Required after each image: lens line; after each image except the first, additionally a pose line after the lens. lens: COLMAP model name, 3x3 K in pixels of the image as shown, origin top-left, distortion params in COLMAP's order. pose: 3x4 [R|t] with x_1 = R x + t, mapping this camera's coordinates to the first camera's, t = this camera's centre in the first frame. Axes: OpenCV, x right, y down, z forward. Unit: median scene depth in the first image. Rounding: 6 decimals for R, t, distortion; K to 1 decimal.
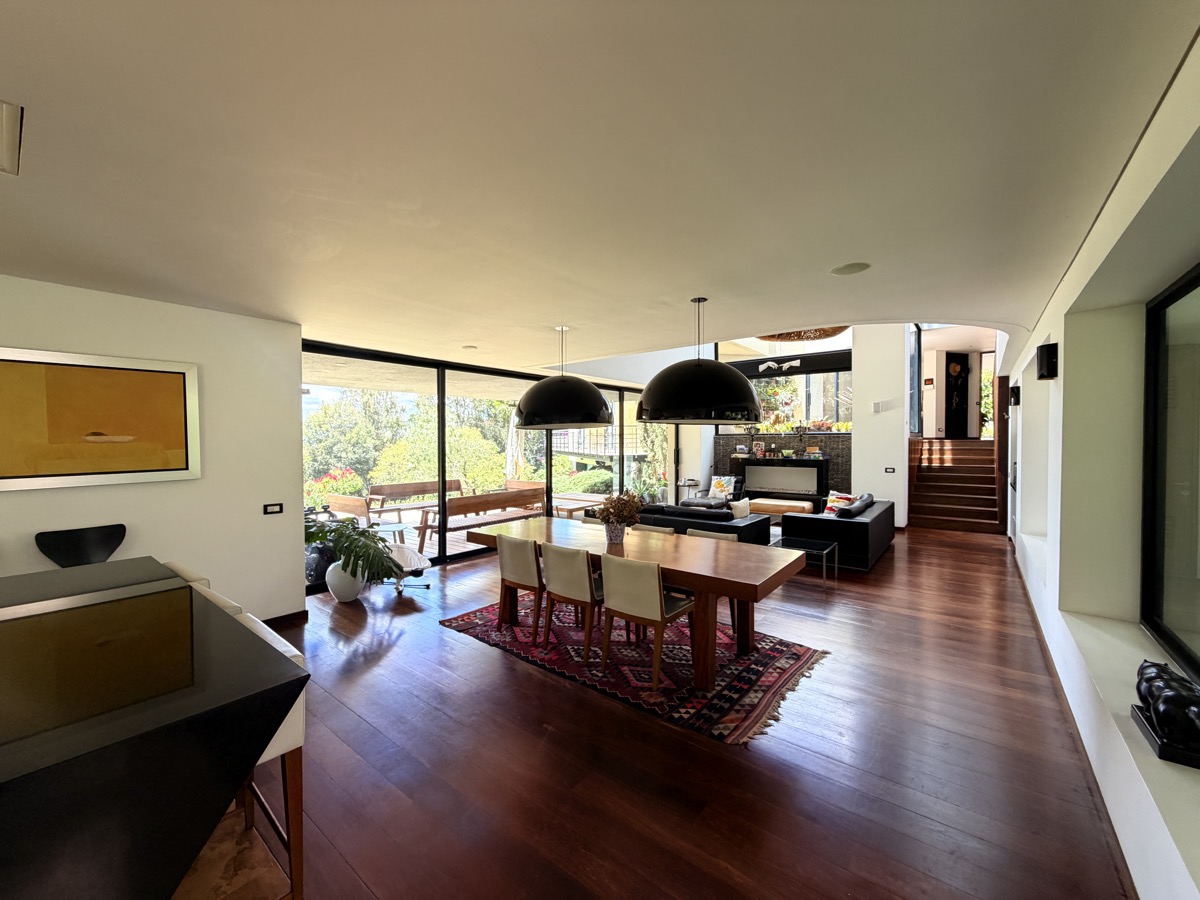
lens RADIAL K [[481.7, 0, 597.2], [0, 481.7, 449.0], [0, 0, 1]] dist [0.001847, -0.000673]
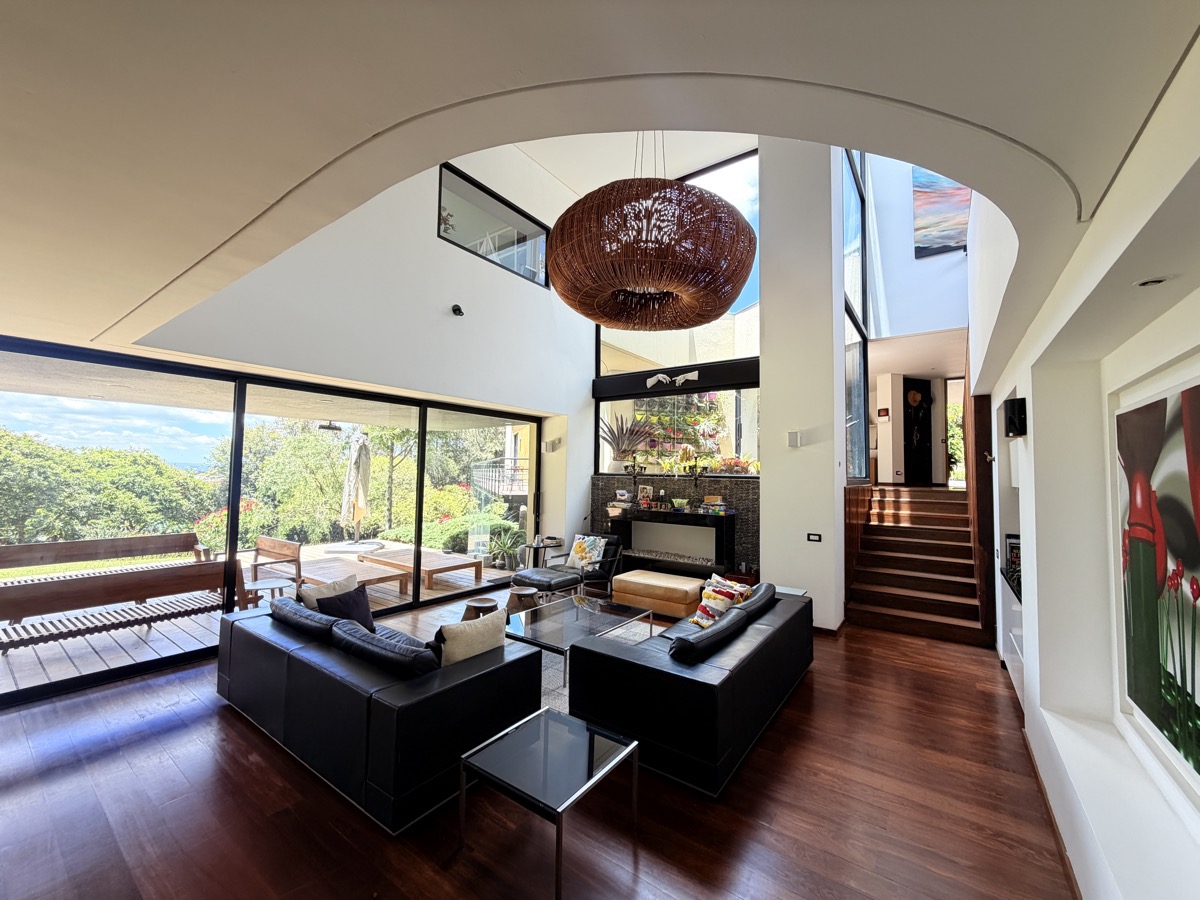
lens RADIAL K [[481.7, 0, 595.4], [0, 481.7, 448.2], [0, 0, 1]] dist [0.001847, -0.000673]
pose [[0.998853, 0.023363, 0.041800, 0.243202], [-0.020376, 0.997303, -0.070512, -0.019605], [-0.043335, 0.069579, 0.996635, 0.309829]]
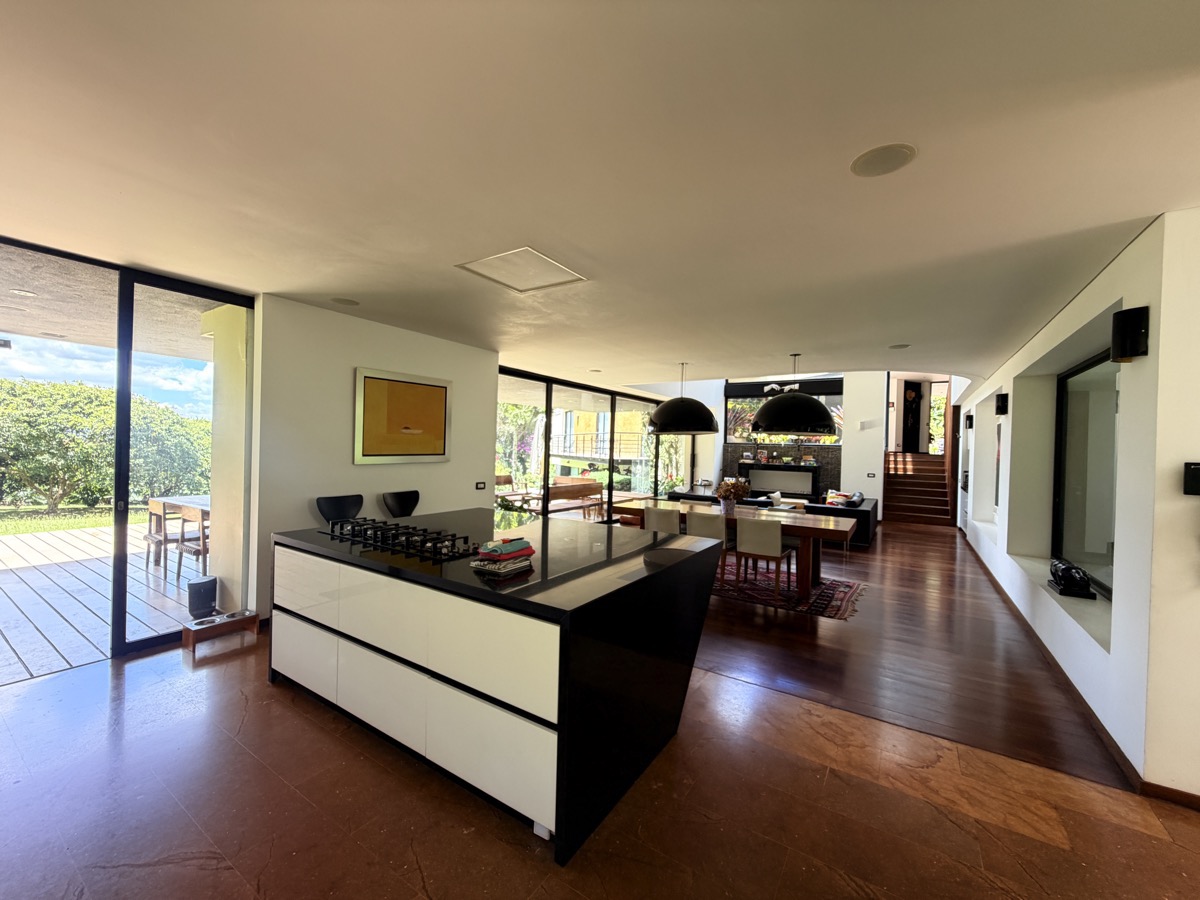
lens RADIAL K [[481.7, 0, 600.9], [0, 481.7, 450.4], [0, 0, 1]] dist [0.001847, -0.000673]
pose [[0.994769, 0.030824, 0.097392, -0.190943], [-0.029909, 0.999494, -0.010836, 0.011296], [-0.097677, 0.007866, 0.995187, -0.164251]]
